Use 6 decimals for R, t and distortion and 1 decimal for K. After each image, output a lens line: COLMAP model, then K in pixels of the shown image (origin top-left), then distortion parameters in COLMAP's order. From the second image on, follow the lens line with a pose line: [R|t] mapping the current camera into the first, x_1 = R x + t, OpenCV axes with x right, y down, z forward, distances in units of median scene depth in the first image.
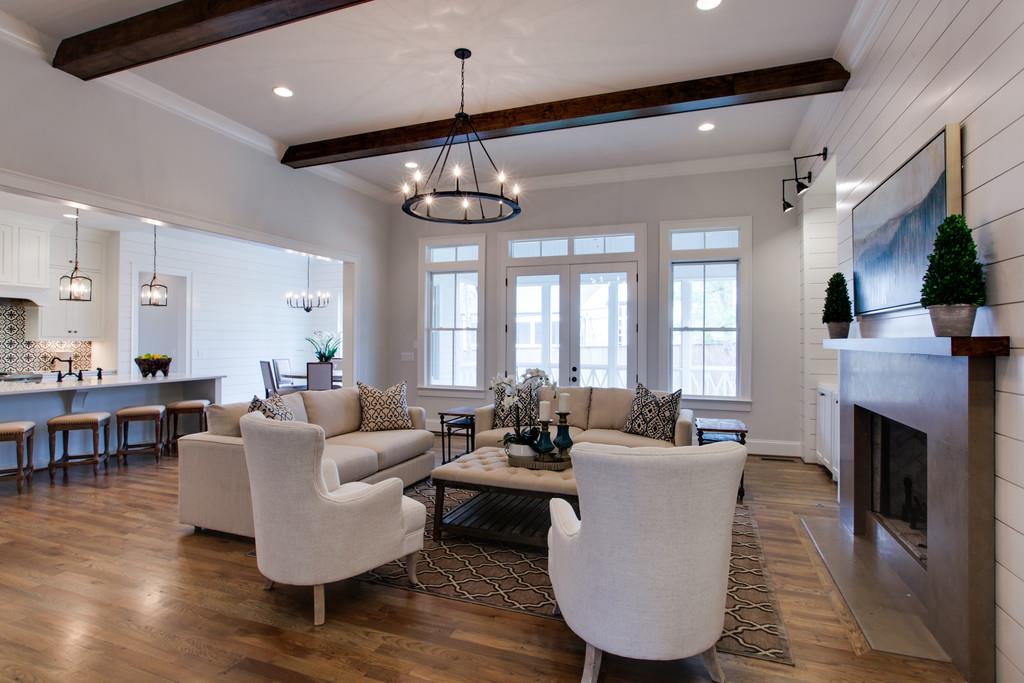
lens RADIAL K [[497.3, 0, 515.0], [0, 497.3, 337.7], [0, 0, 1]] dist [-0.029714, 0.002097]
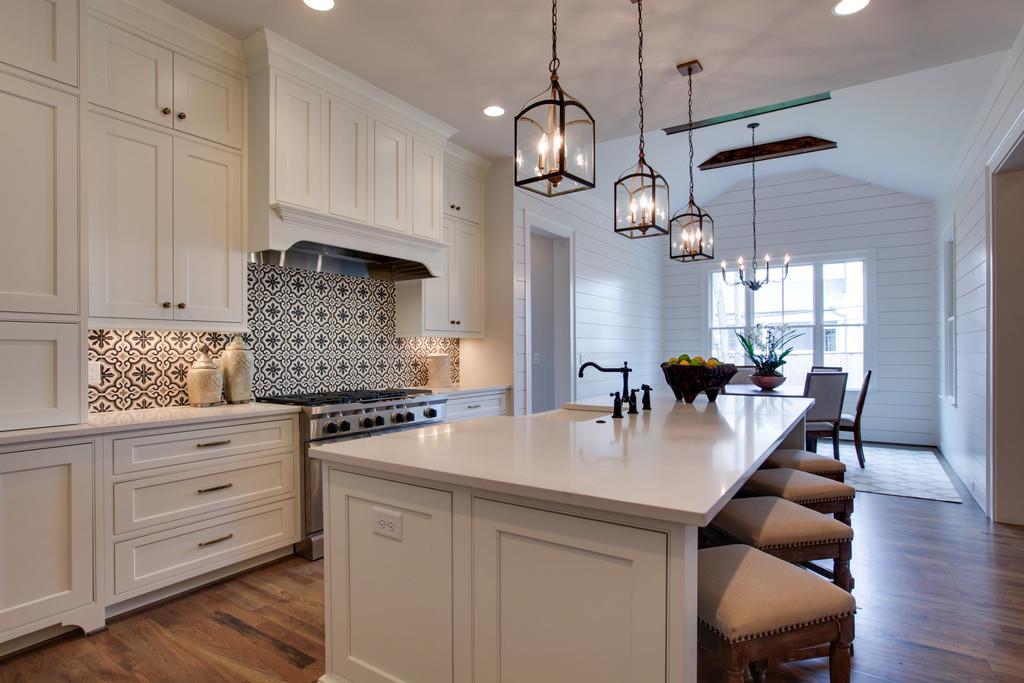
lens RADIAL K [[537.5, 0, 522.2], [0, 537.5, 349.1], [0, 0, 1]] dist [-0.002602, 0.003629]
pose [[0.974310, -0.009212, -0.225022, -0.880614], [0.010990, 0.999917, 0.006651, 0.022634], [0.224943, -0.008953, 0.974331, 0.469205]]
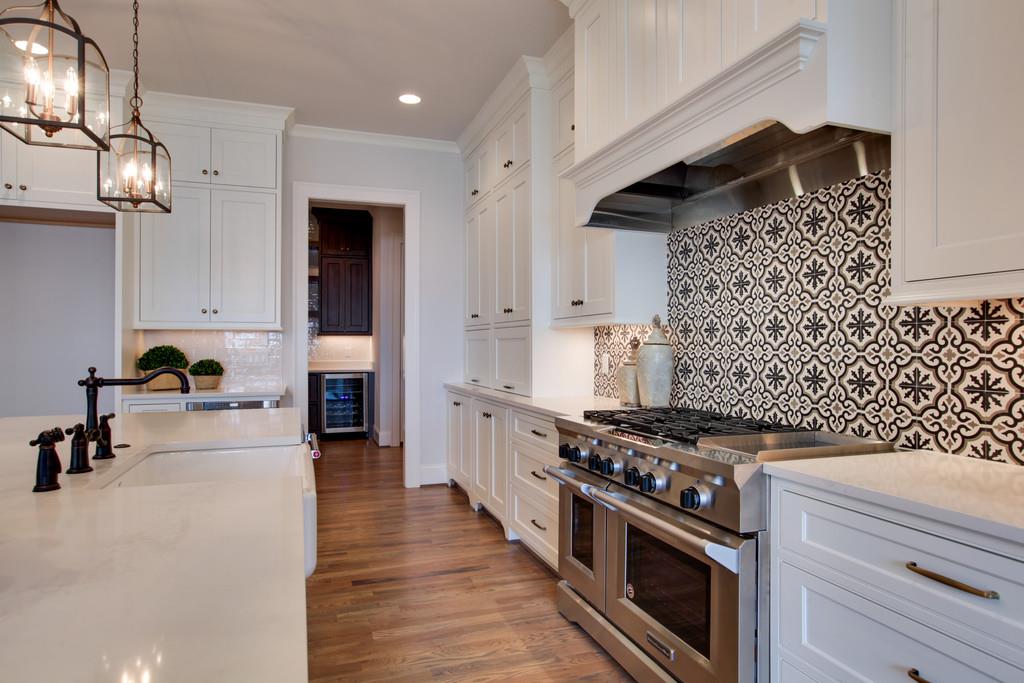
lens RADIAL K [[604.6, 0, 511.2], [0, 604.6, 344.0], [0, 0, 1]] dist [-0.002602, 0.000068]
pose [[-0.775804, -0.021893, -0.630594, -0.874638], [-0.012628, 0.999736, -0.019172, 0.036600], [0.630847, -0.006910, -0.775876, 1.340347]]
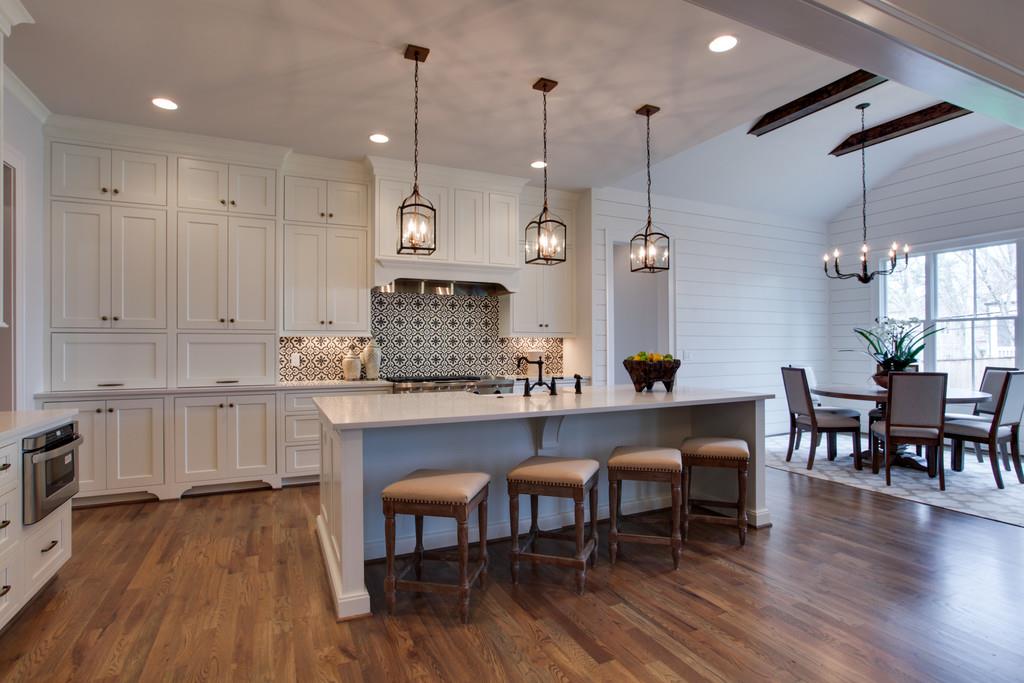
lens RADIAL K [[537.5, 0, 533.6], [0, 537.5, 344.2], [0, 0, 1]] dist [-0.002602, 0.003629]
pose [[0.724278, -0.010430, -0.689429, -0.427540], [0.013600, 0.999907, -0.000839, 0.023337], [0.689374, -0.008769, 0.724352, 0.474052]]
